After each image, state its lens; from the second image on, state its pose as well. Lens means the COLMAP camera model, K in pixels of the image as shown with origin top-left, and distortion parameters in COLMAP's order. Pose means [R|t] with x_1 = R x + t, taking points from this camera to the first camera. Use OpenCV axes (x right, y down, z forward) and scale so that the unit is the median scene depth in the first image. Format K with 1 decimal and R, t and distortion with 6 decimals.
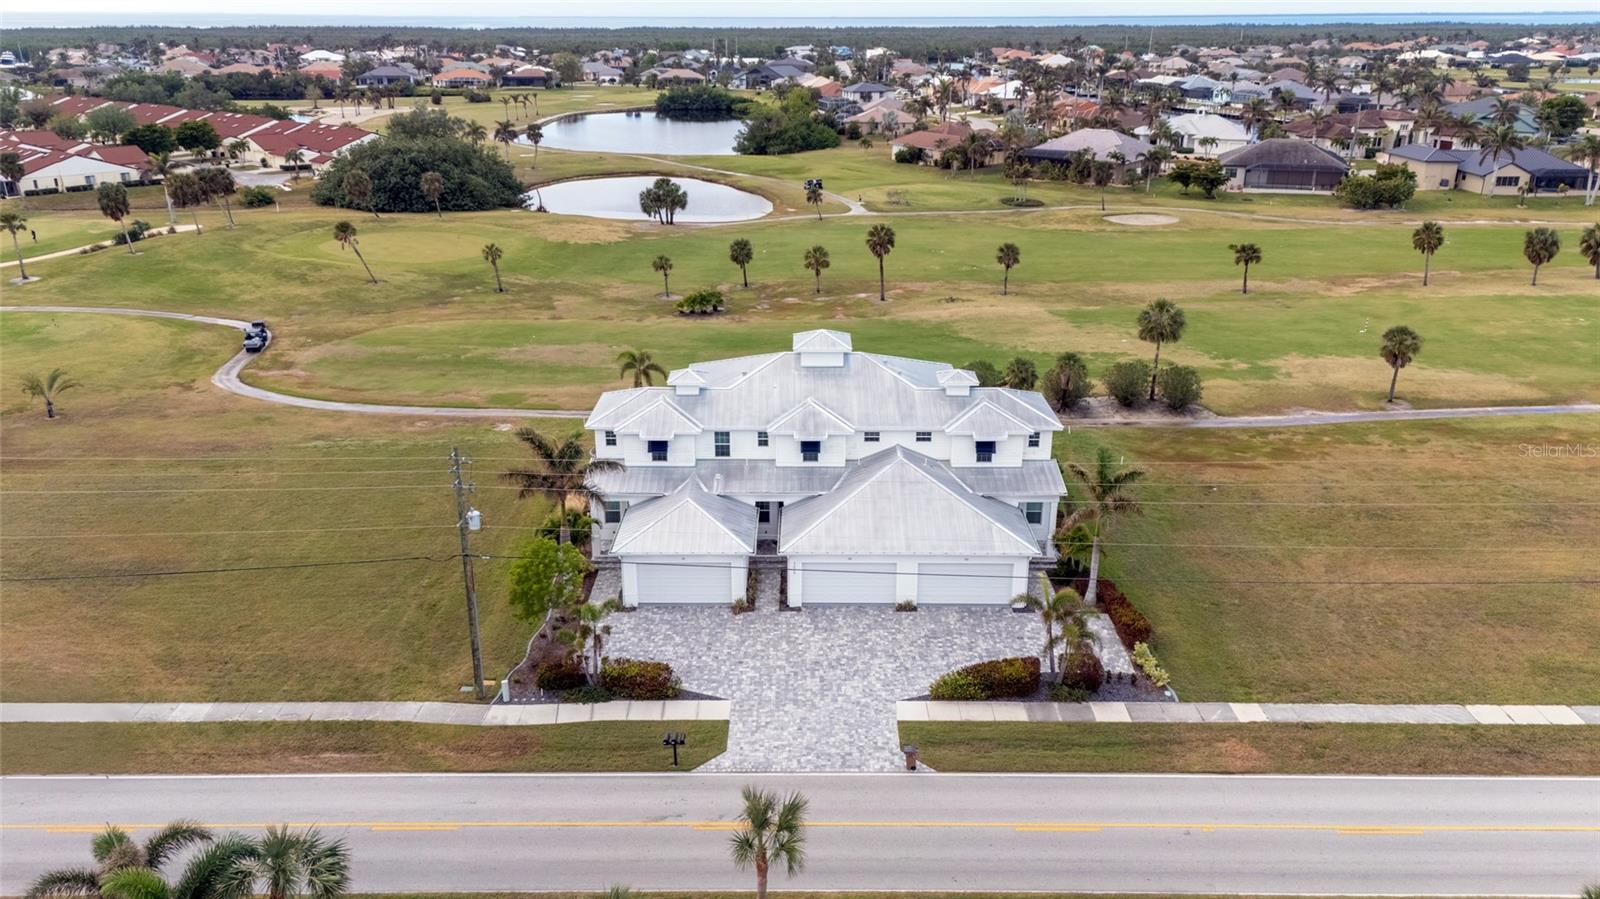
lens RADIAL K [[1173.8, 0, 800.0], [0, 1173.8, 449.5], [0, 0, 1]] dist [0.087510, -0.102854]
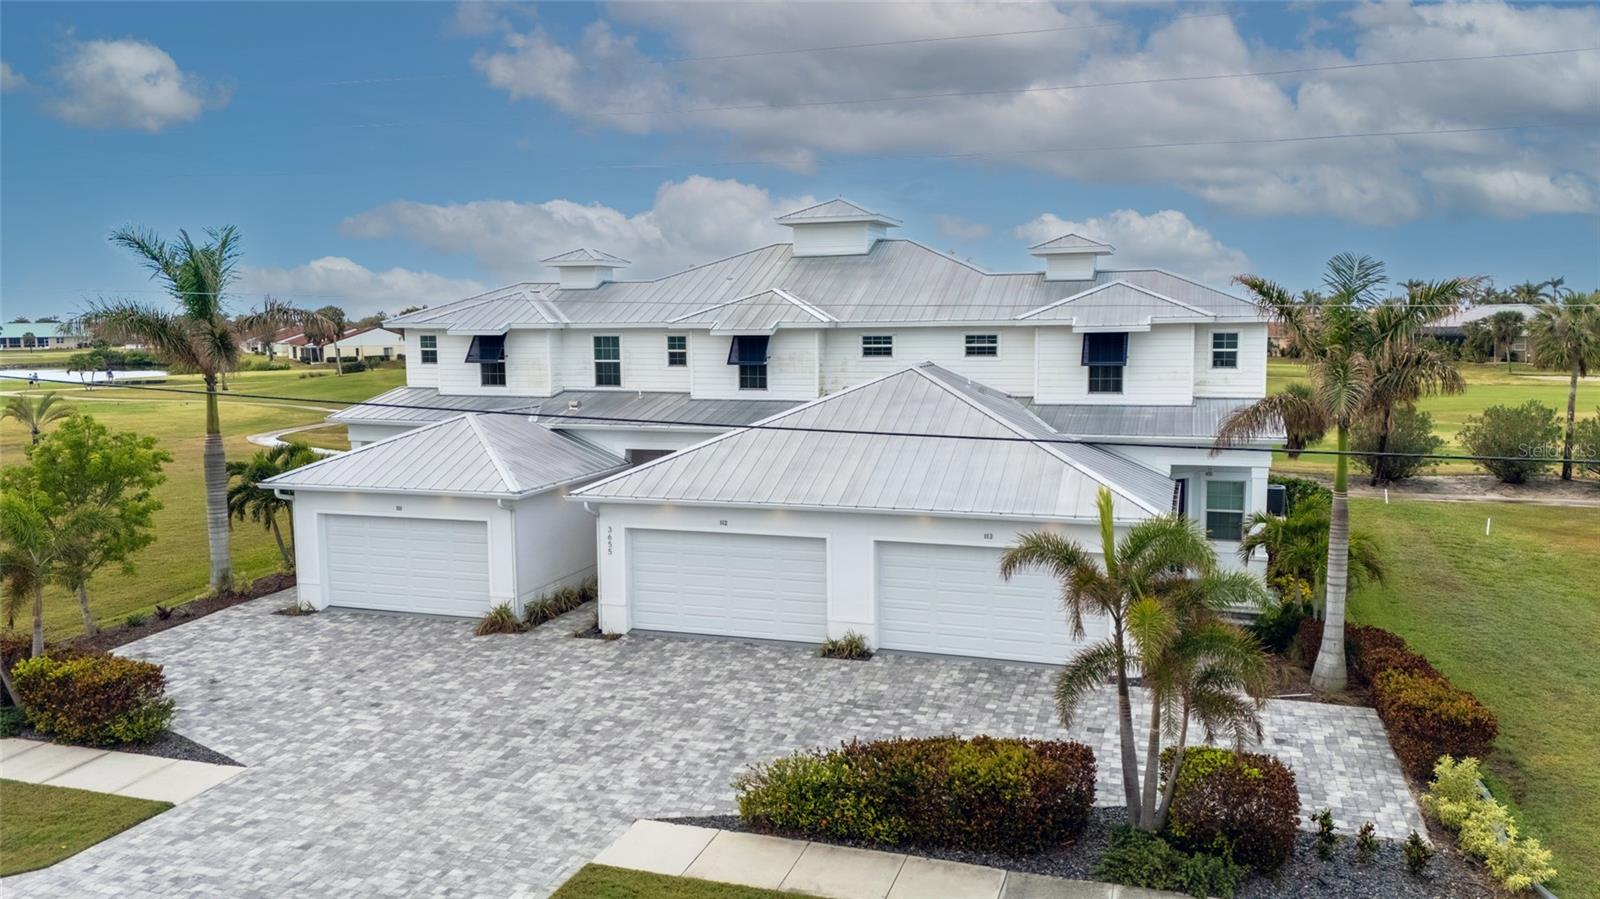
lens RADIAL K [[1175.3, 0, 800.0], [0, 1175.3, 449.5], [0, 0, 1]] dist [0.070173, -0.069323]
pose [[0.951203, 0.025167, -0.307538, 0.206103], [-0.097046, 0.970492, -0.220741, 0.162123], [0.292907, 0.239815, 0.925578, 0.601171]]
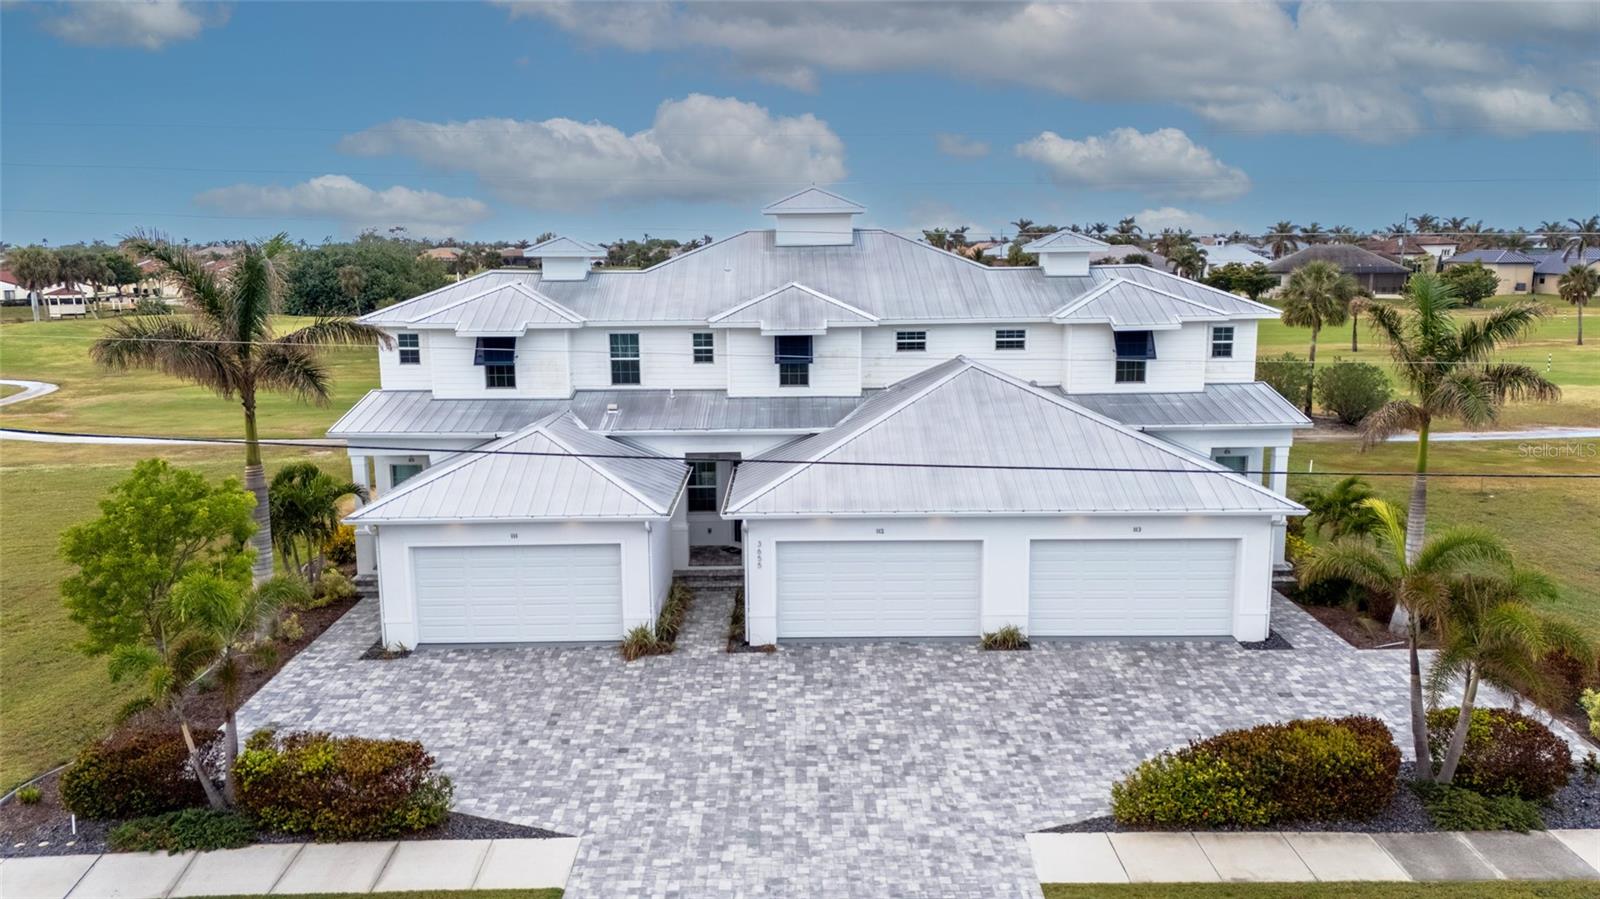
lens RADIAL K [[1173.8, 0, 800.0], [0, 1173.8, 449.5], [0, 0, 1]] dist [0.087510, -0.102854]
pose [[0.999914, -0.010711, 0.007605, 0.008125], [0.011875, 0.984554, -0.174678, 0.142567], [-0.005616, 0.174753, 0.984596, 0.549706]]
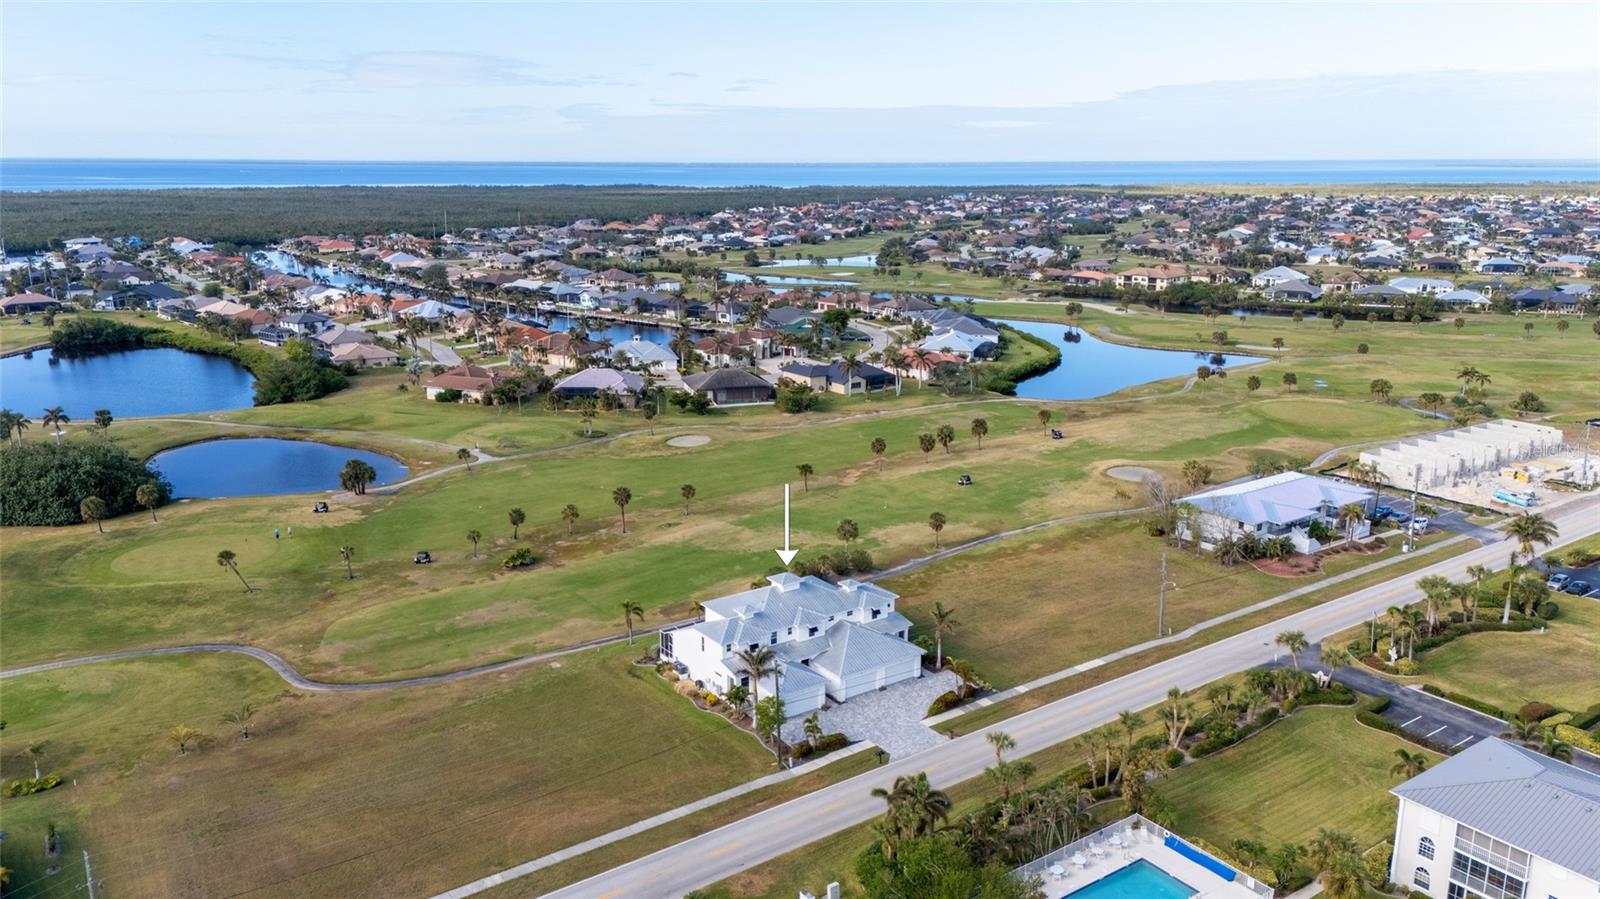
lens RADIAL K [[1173.8, 0, 800.0], [0, 1173.8, 449.5], [0, 0, 1]] dist [0.087510, -0.102854]
pose [[0.810456, -0.138671, 0.569150, -1.309996], [0.199611, 0.978806, -0.045759, -0.254395], [-0.550742, 0.150695, 0.820960, -0.884650]]
